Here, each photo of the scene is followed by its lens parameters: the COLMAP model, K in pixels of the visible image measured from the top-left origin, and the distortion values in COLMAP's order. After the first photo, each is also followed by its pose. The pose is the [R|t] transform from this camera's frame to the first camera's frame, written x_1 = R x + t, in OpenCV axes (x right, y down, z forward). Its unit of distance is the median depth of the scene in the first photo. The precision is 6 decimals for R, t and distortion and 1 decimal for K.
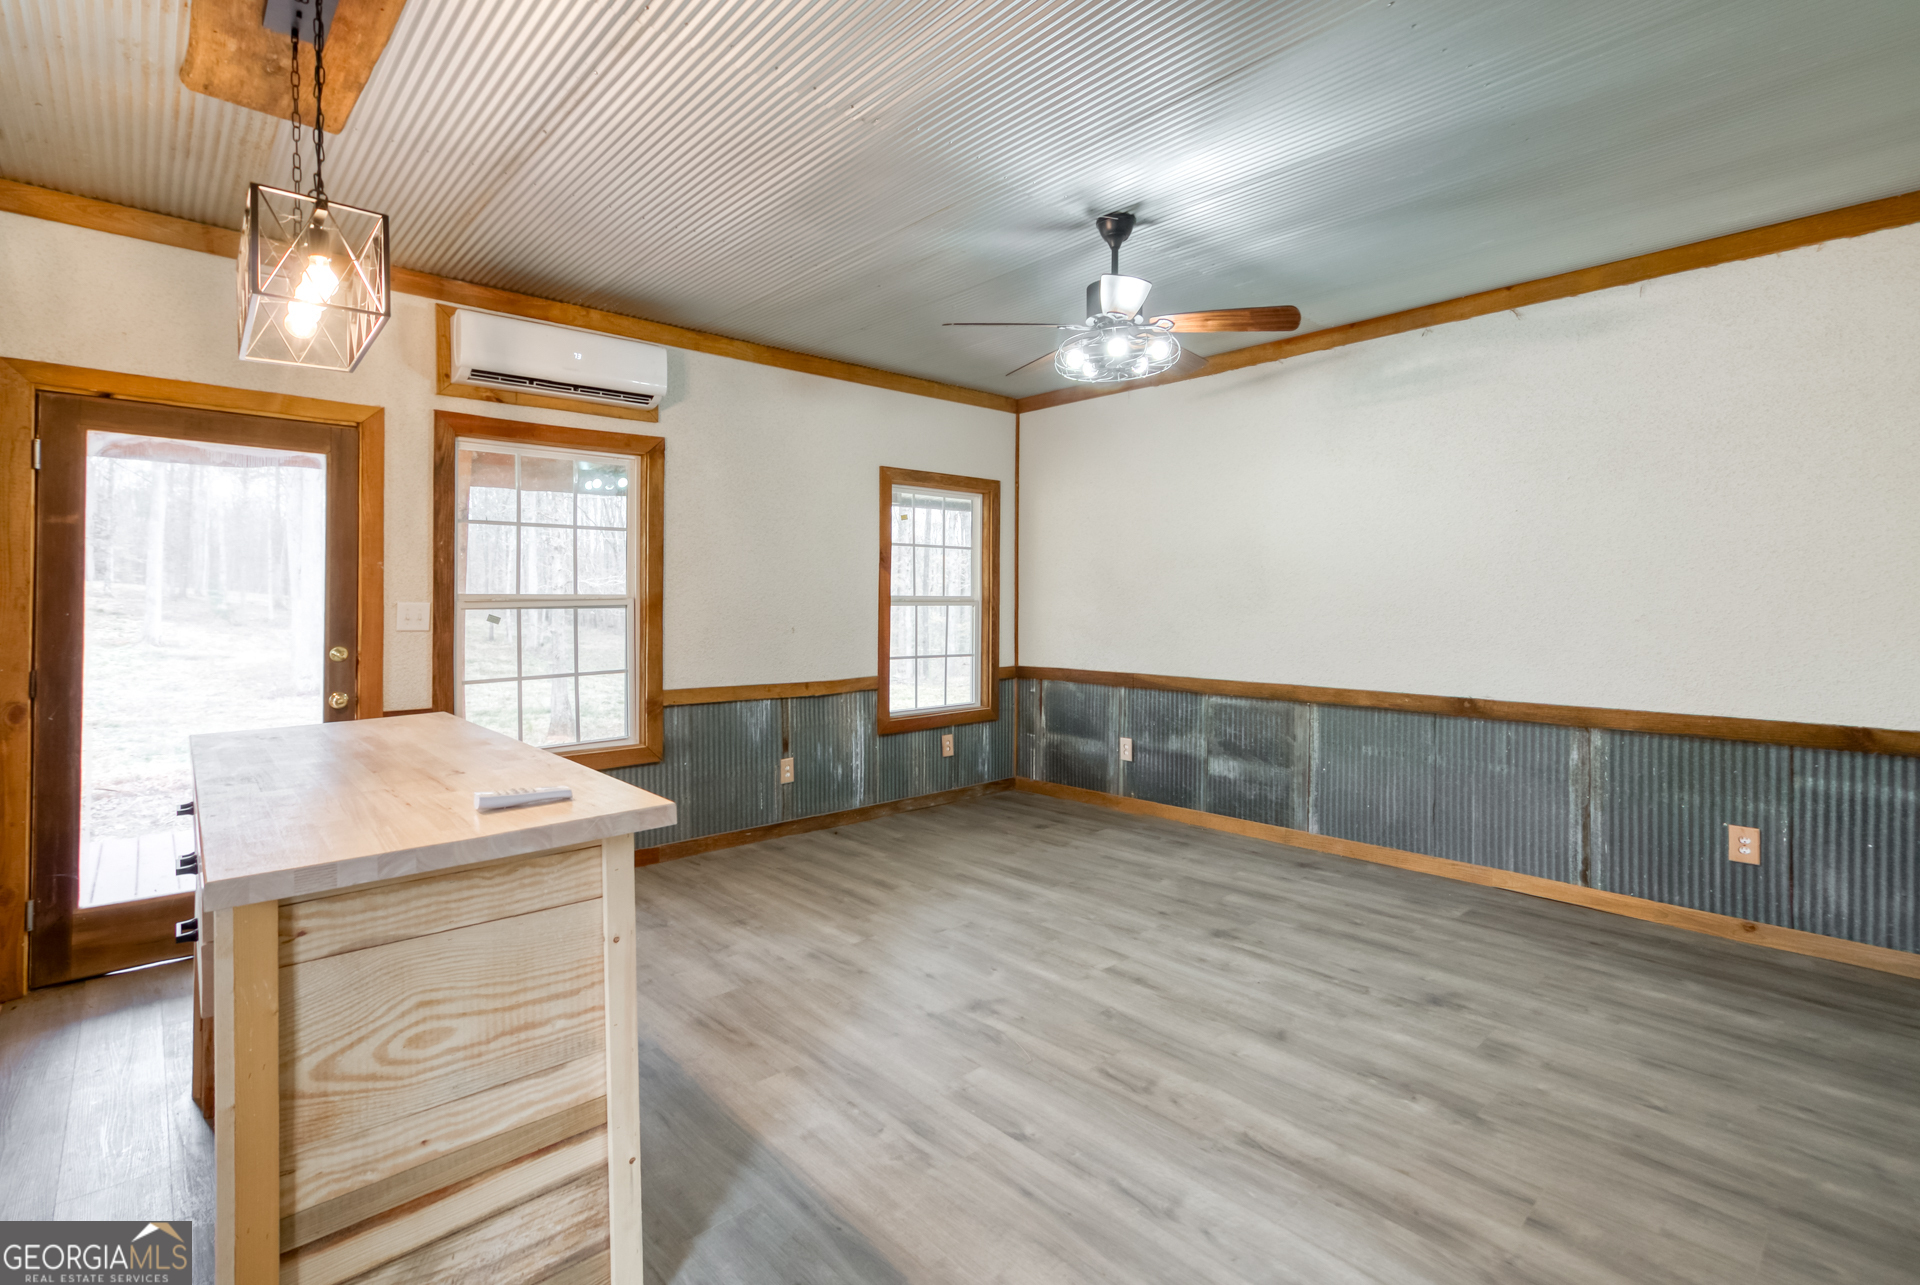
lens RADIAL K [[900.0, 0, 950.0], [0, 900.0, 585.5], [0, 0, 1]] dist [-0.000854, 0.018560]
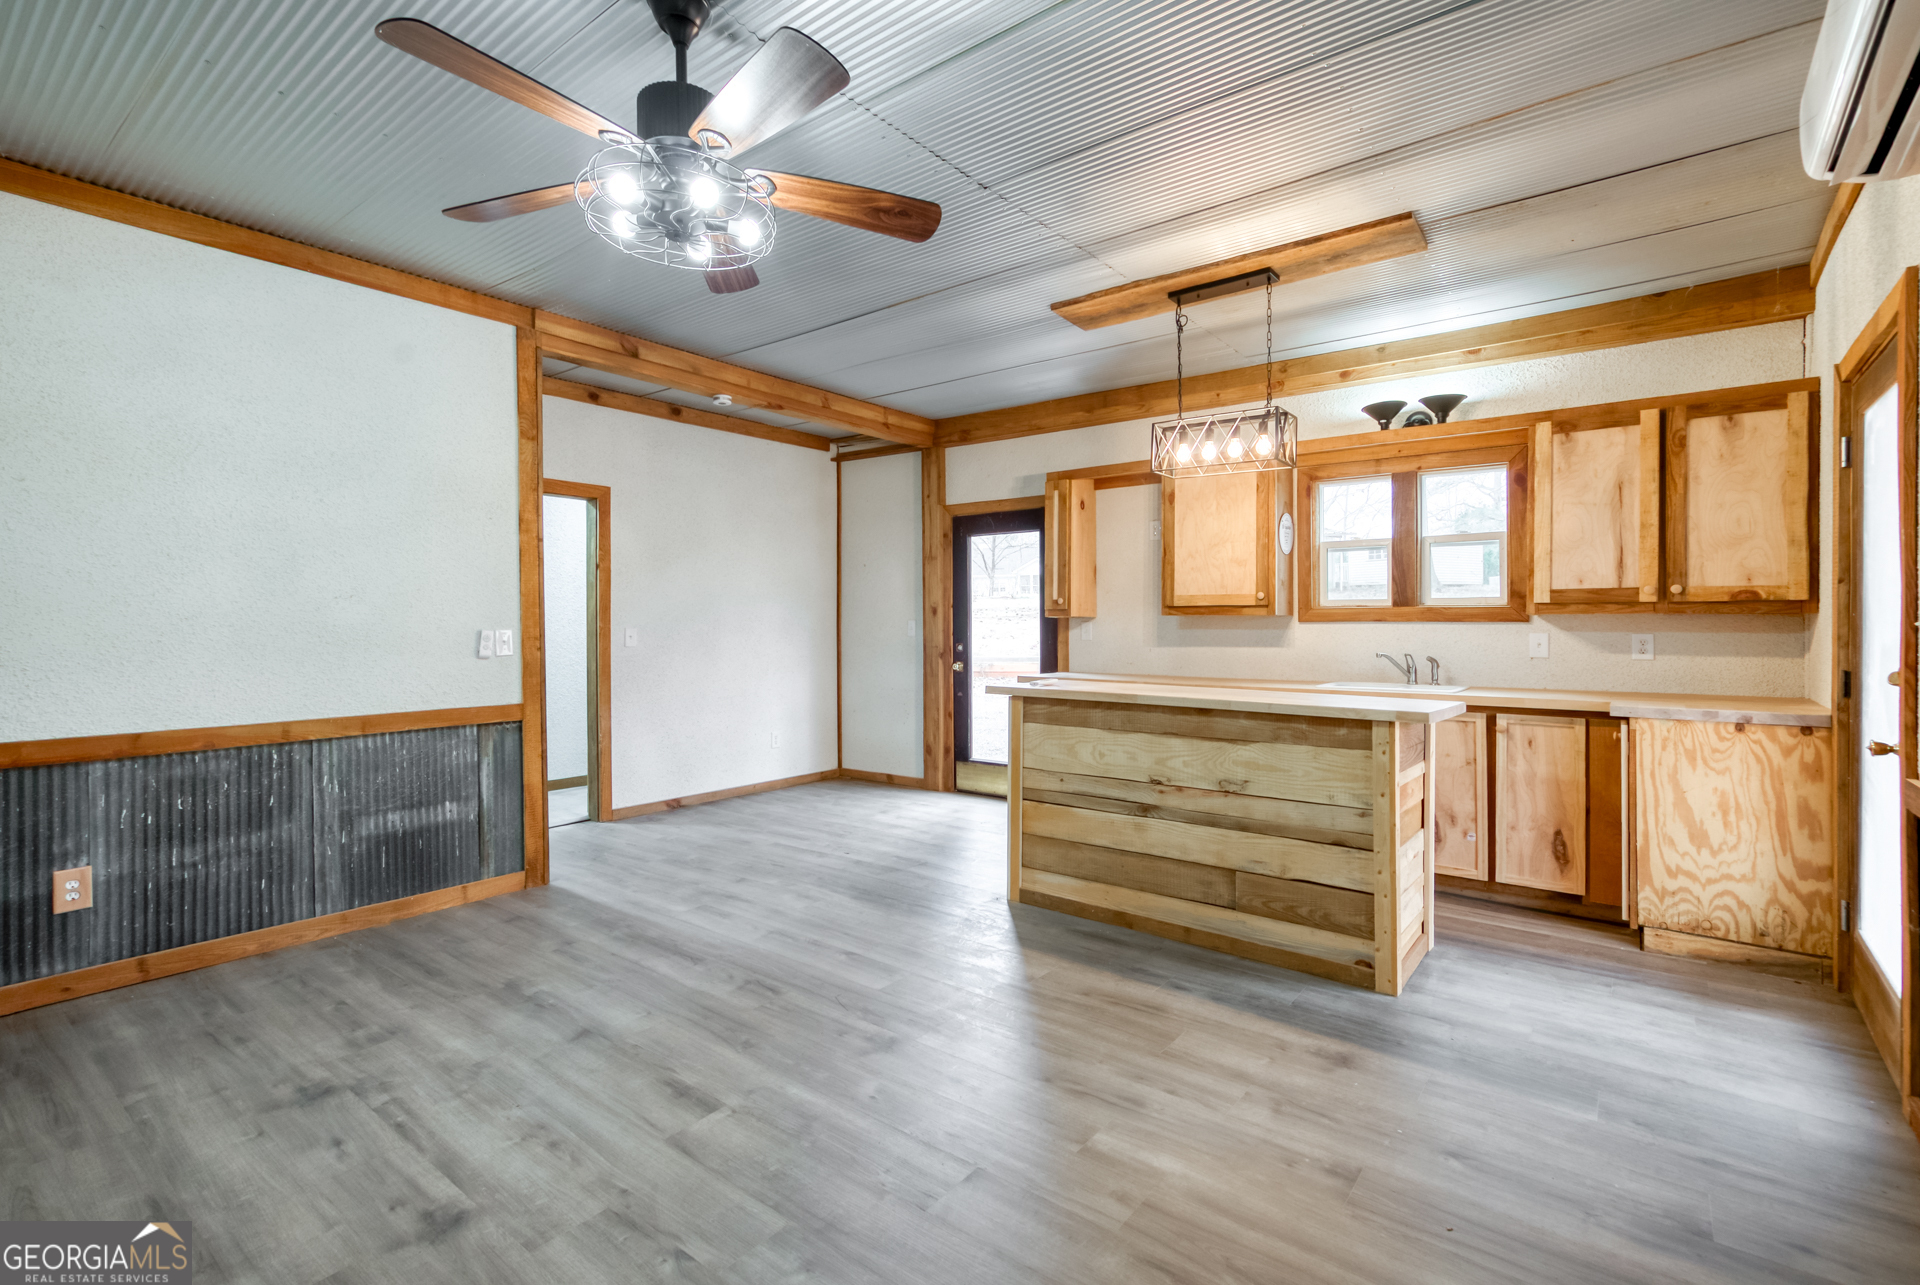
lens RADIAL K [[883.2, 0, 959.4], [0, 883.2, 612.4], [0, 0, 1]] dist [-0.010903, 0.017169]
pose [[-0.985150, -0.000321, -0.171695, 0.085416], [0.004108, 0.999668, -0.025438, 0.040419], [0.171646, -0.025766, -0.984822, 1.432784]]
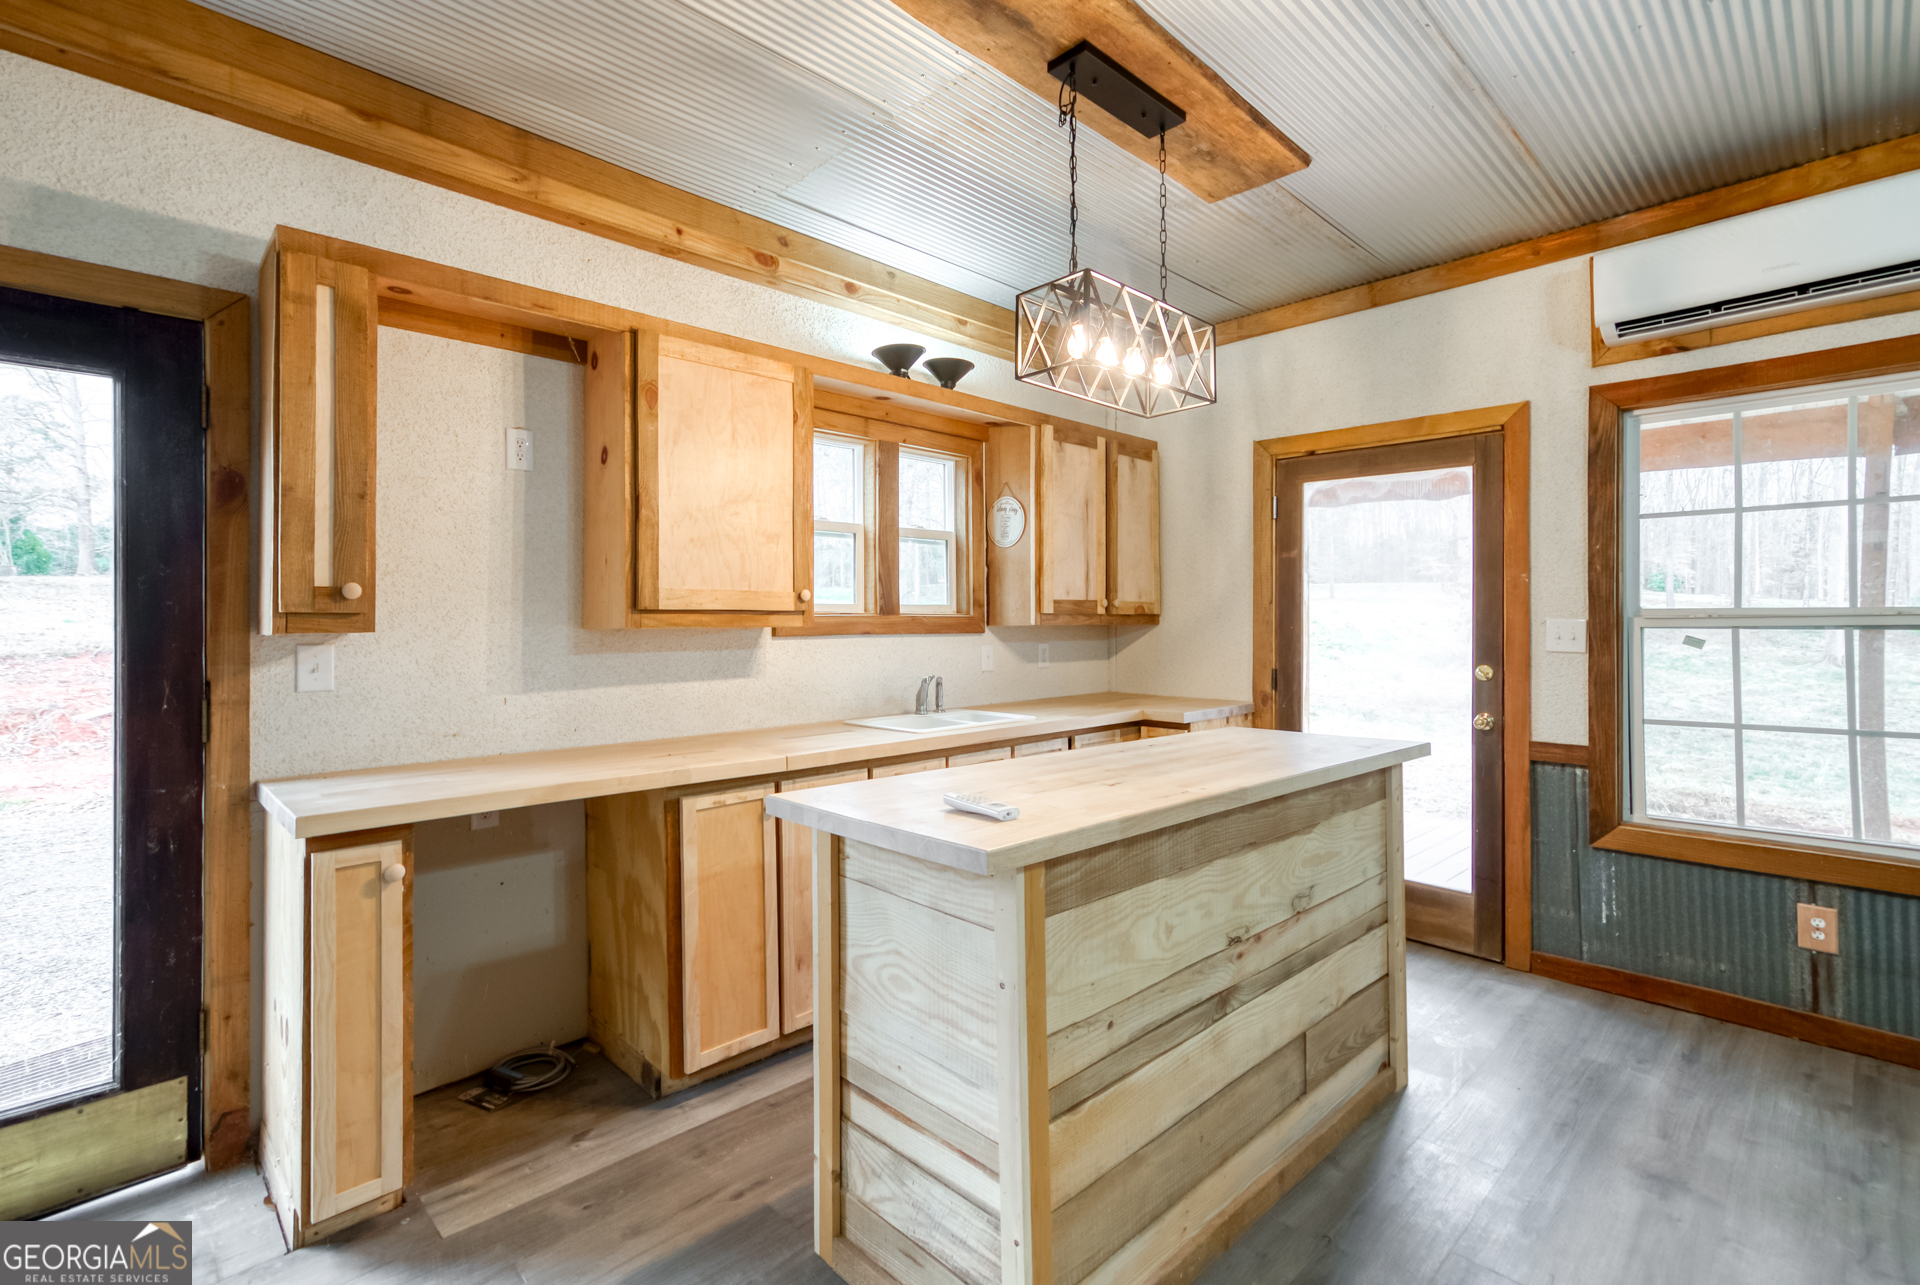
lens RADIAL K [[883.2, 0, 959.4], [0, 883.2, 612.4], [0, 0, 1]] dist [-0.010903, 0.017169]
pose [[0.036022, -0.007095, -0.999326, 0.219670], [0.016348, 0.999845, -0.006509, 0.008691], [0.999217, -0.016103, 0.036132, 0.390790]]
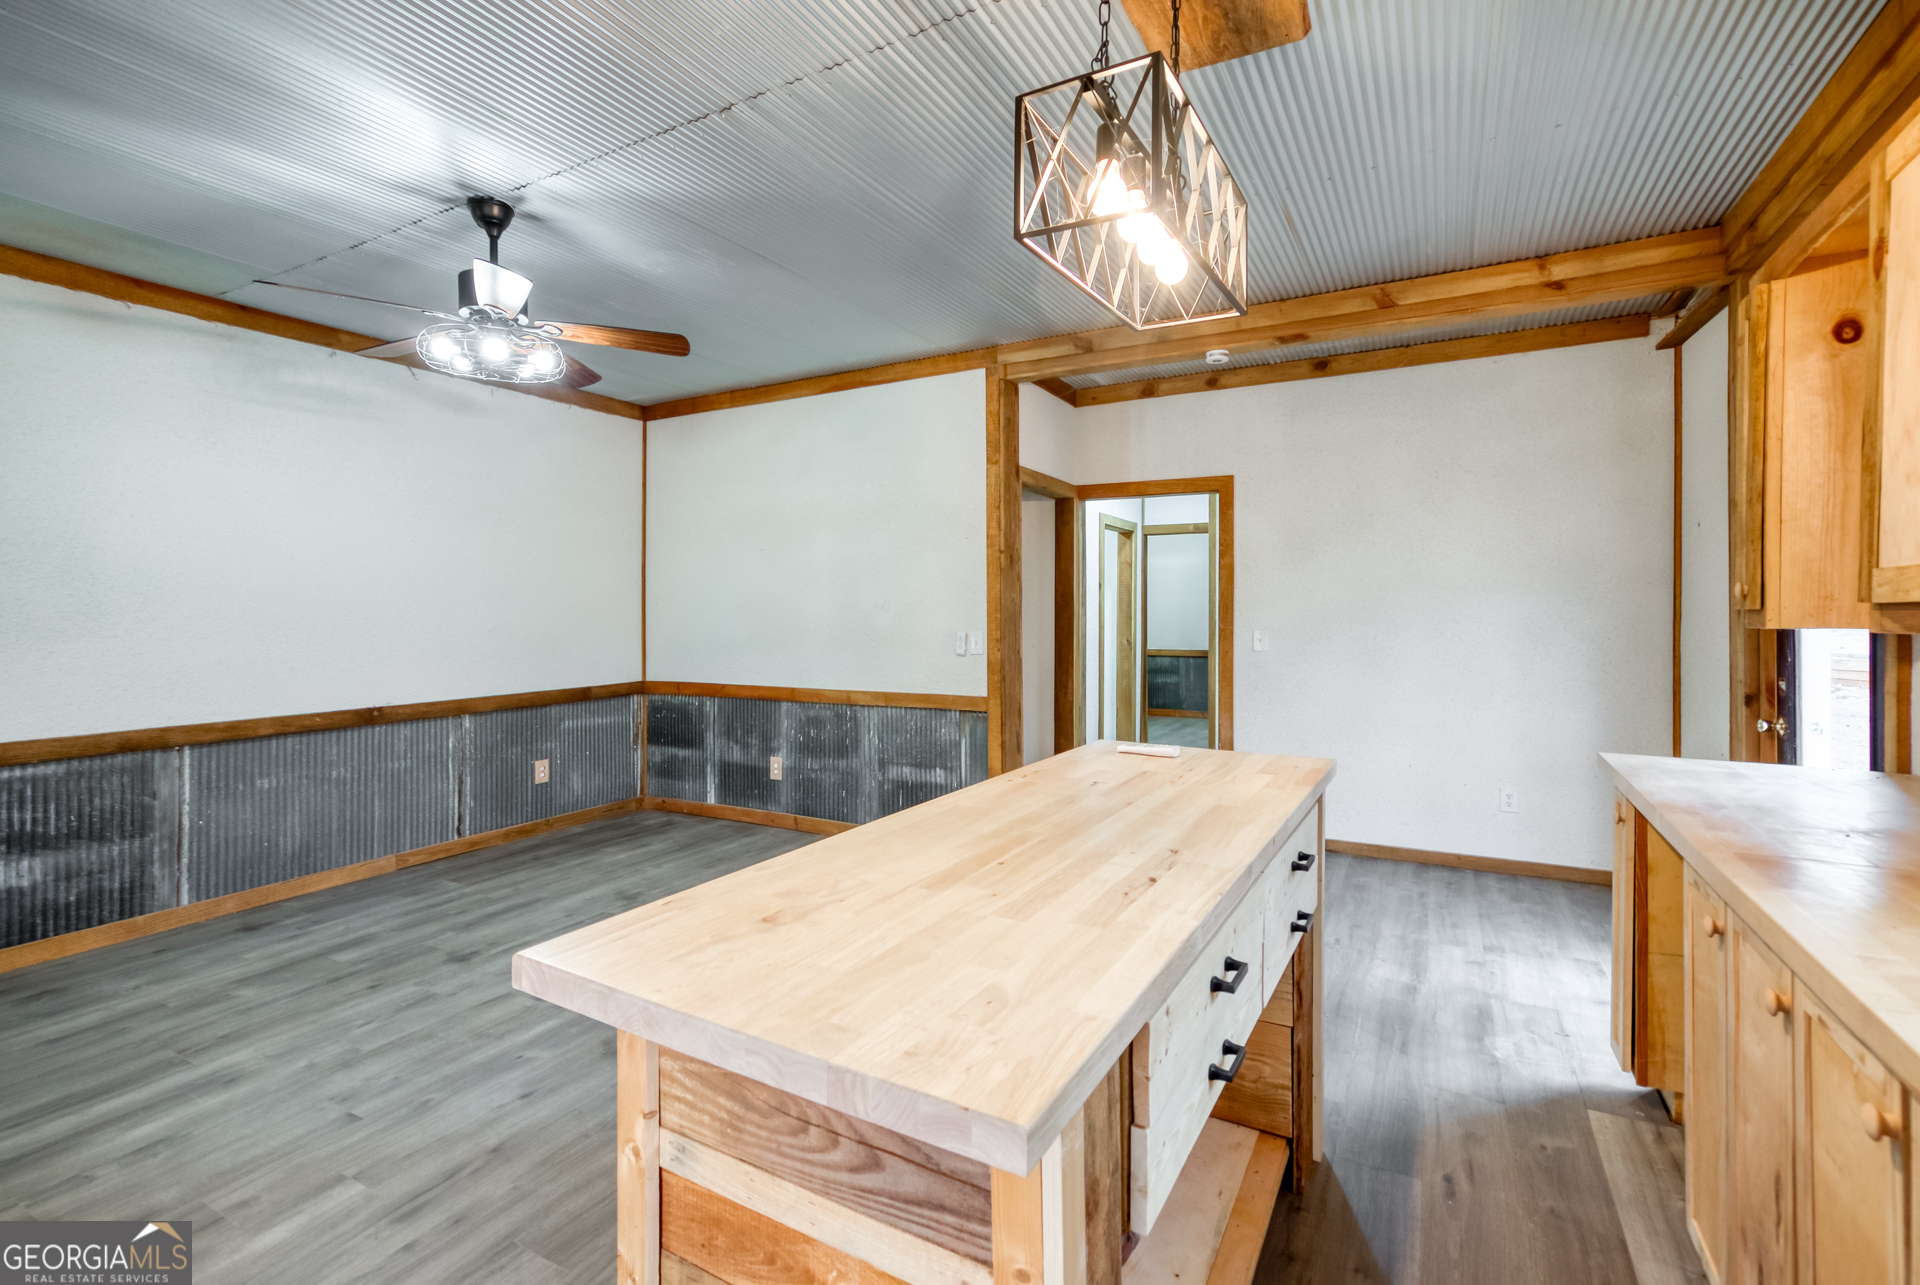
lens RADIAL K [[883.2, 0, 959.4], [0, 883.2, 612.4], [0, 0, 1]] dist [-0.010903, 0.017169]
pose [[-0.322086, -0.001567, 0.946709, -0.715969], [-0.007531, 0.999971, -0.000907, 0.006003], [-0.946681, -0.007422, -0.322088, 0.728483]]
